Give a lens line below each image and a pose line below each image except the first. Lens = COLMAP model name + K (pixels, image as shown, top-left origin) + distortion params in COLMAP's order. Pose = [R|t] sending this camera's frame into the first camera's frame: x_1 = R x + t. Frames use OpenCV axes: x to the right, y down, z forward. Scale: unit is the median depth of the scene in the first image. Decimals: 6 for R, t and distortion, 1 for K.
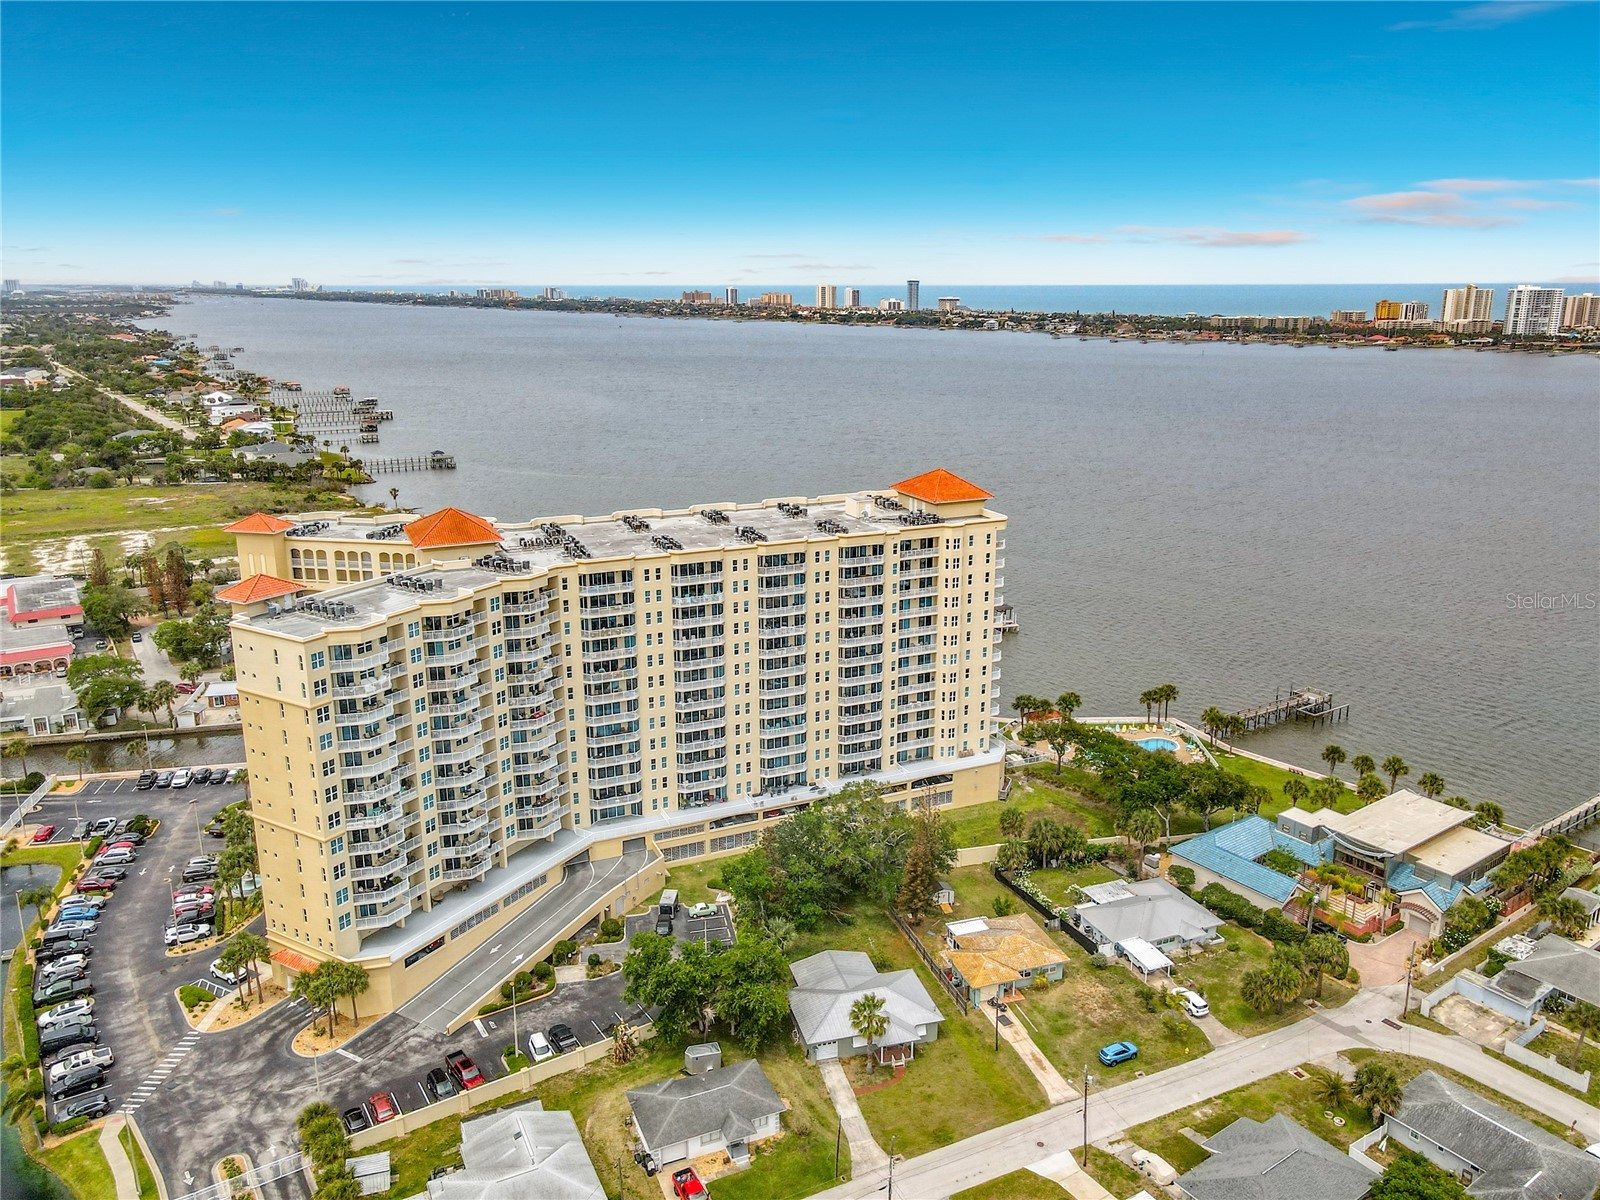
lens RADIAL K [[1148.8, 0, 795.5], [0, 1148.8, 595.6], [0, 0, 1]] dist [0.003209, 0.007316]
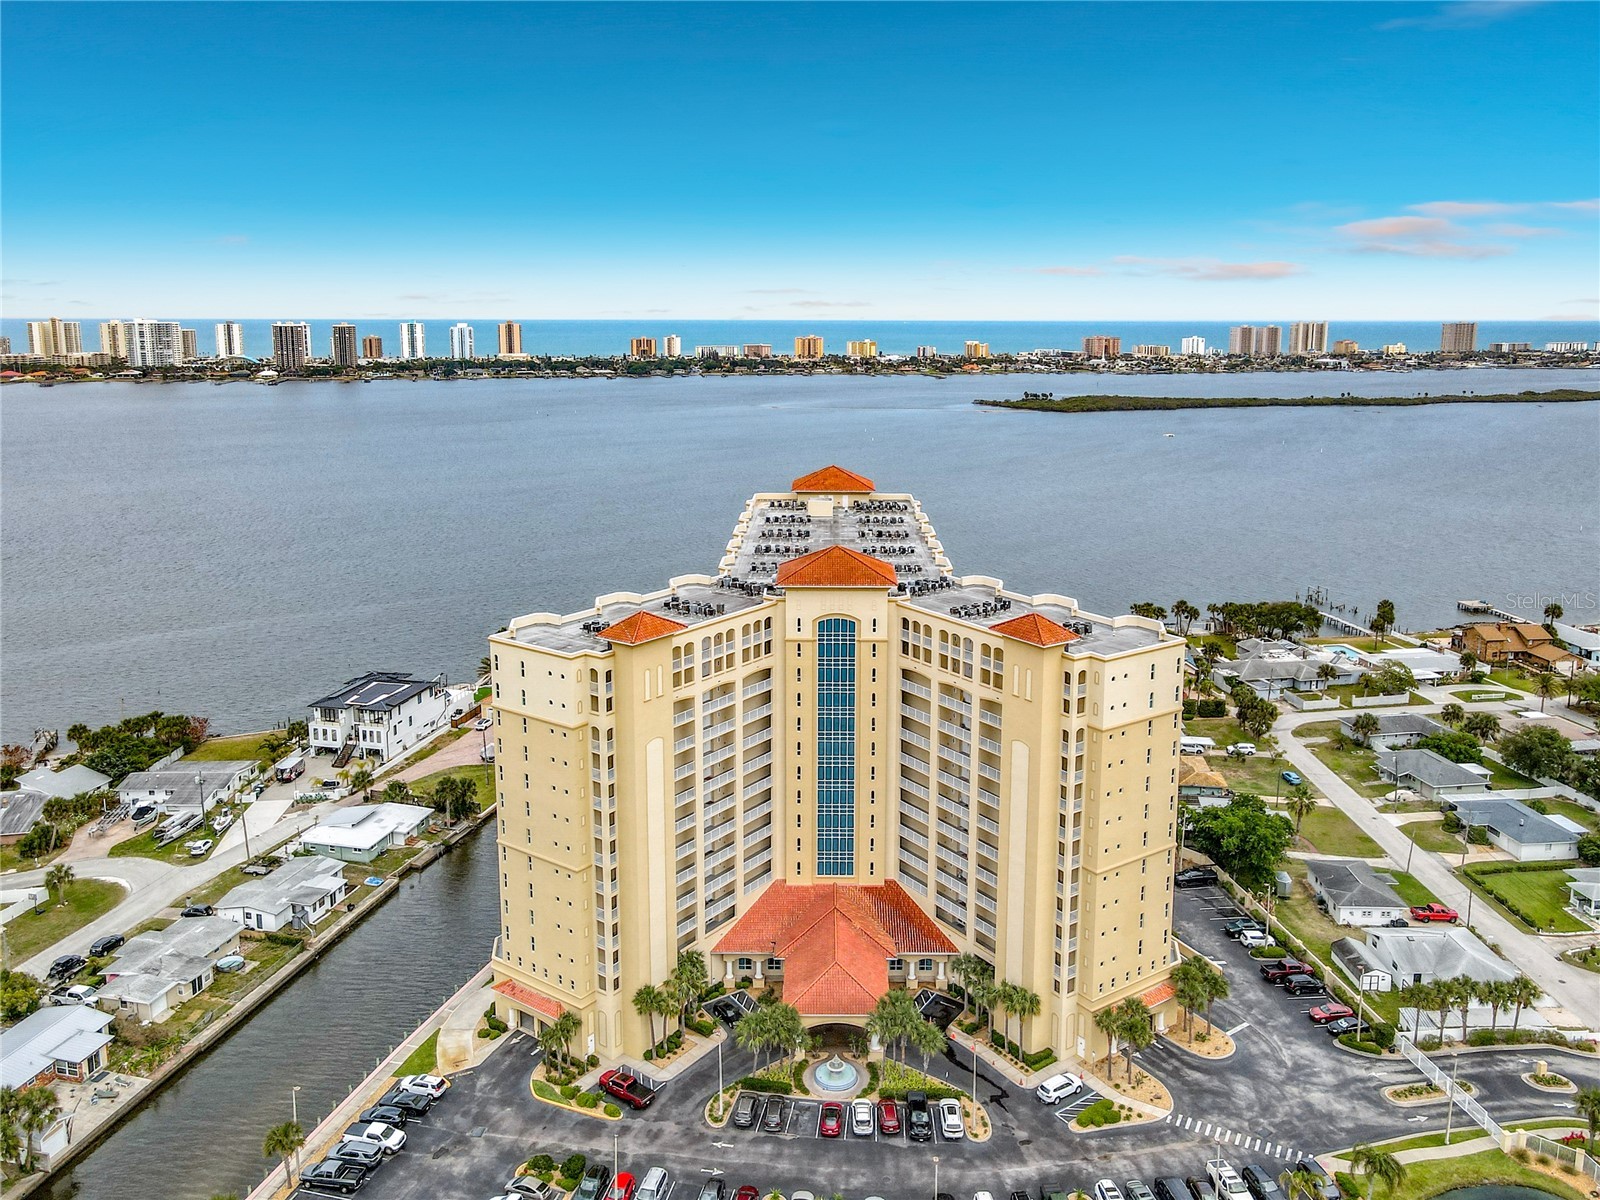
lens RADIAL K [[1188.9, 0, 804.1], [0, 1188.9, 555.5], [0, 0, 1]] dist [0.005984, 0.004274]
pose [[0.432351, -0.153703, 0.888509, -0.814752], [0.229632, 0.971645, 0.056345, -0.092204], [-0.871976, 0.179669, 0.455387, 0.438576]]
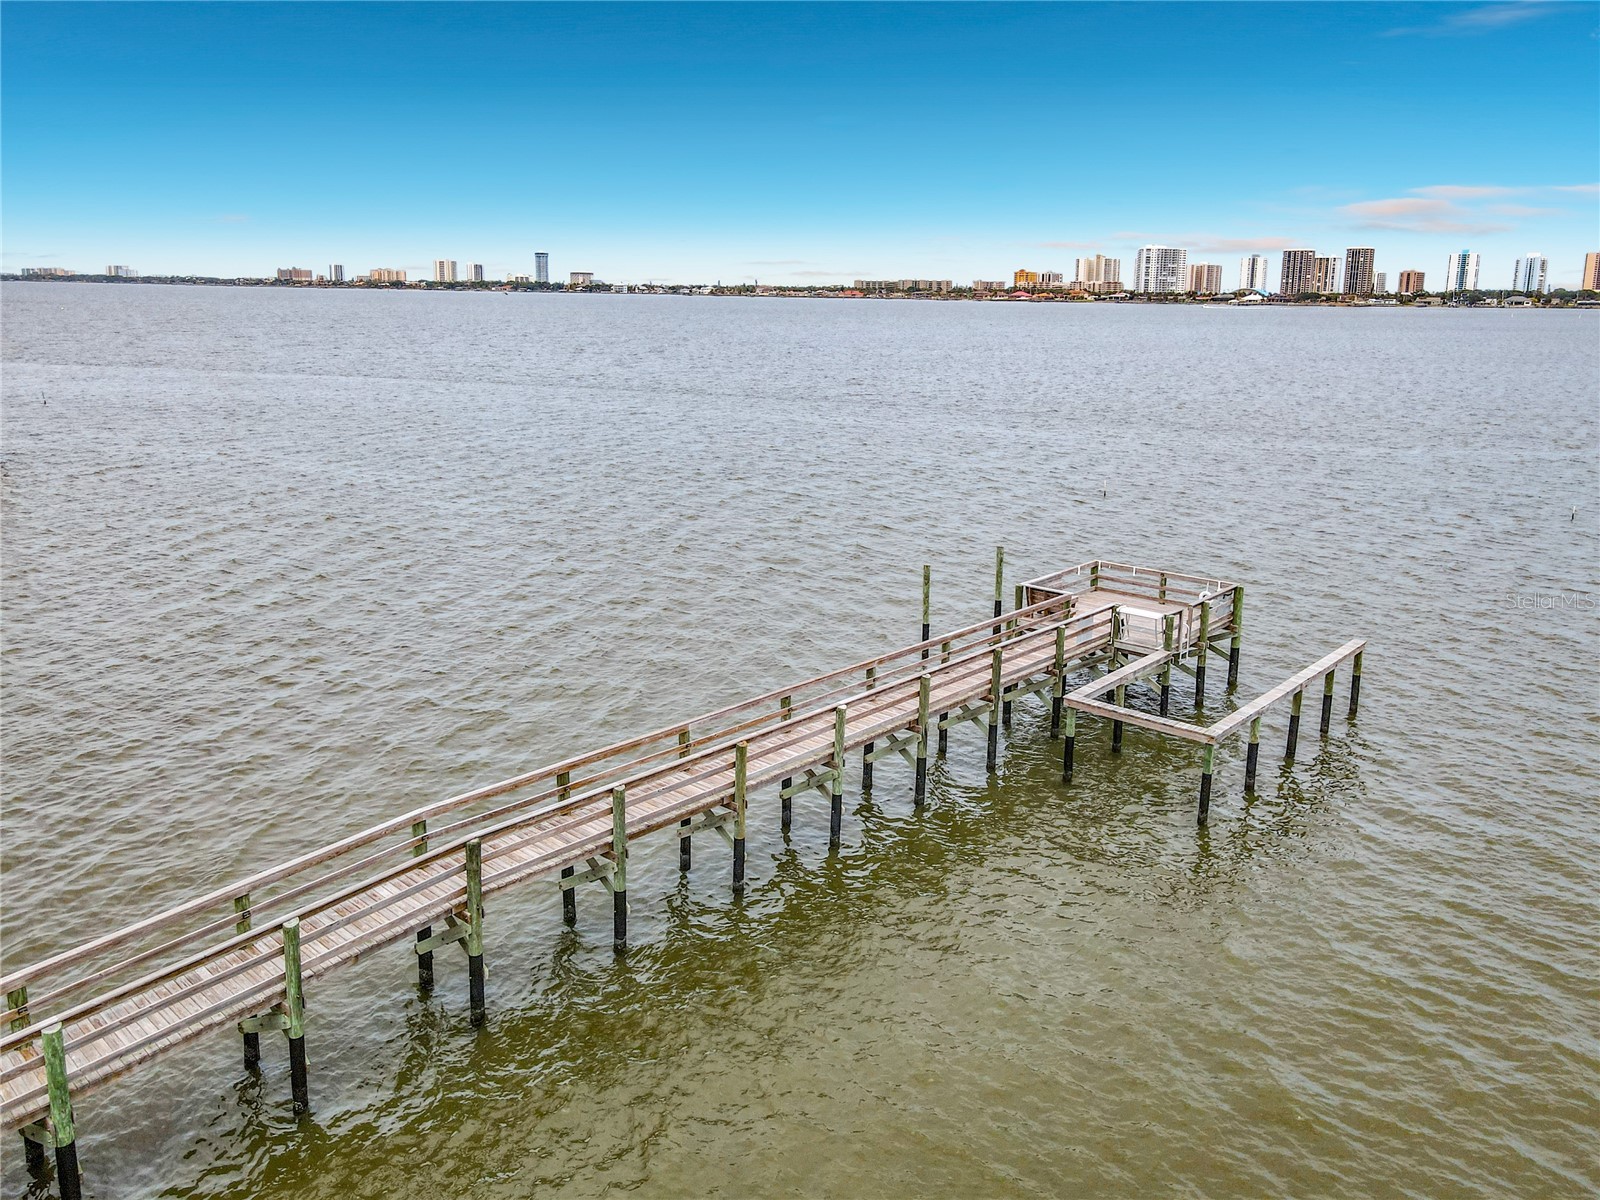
lens RADIAL K [[1187.6, 0, 820.0], [0, 1187.6, 605.2], [0, 0, 1]] dist [-0.000815, 0.028553]
pose [[0.954628, -0.058651, 0.291969, 0.371031], [0.058690, 0.998239, 0.008632, 0.085707], [-0.291961, 0.008895, 0.956389, 0.879110]]
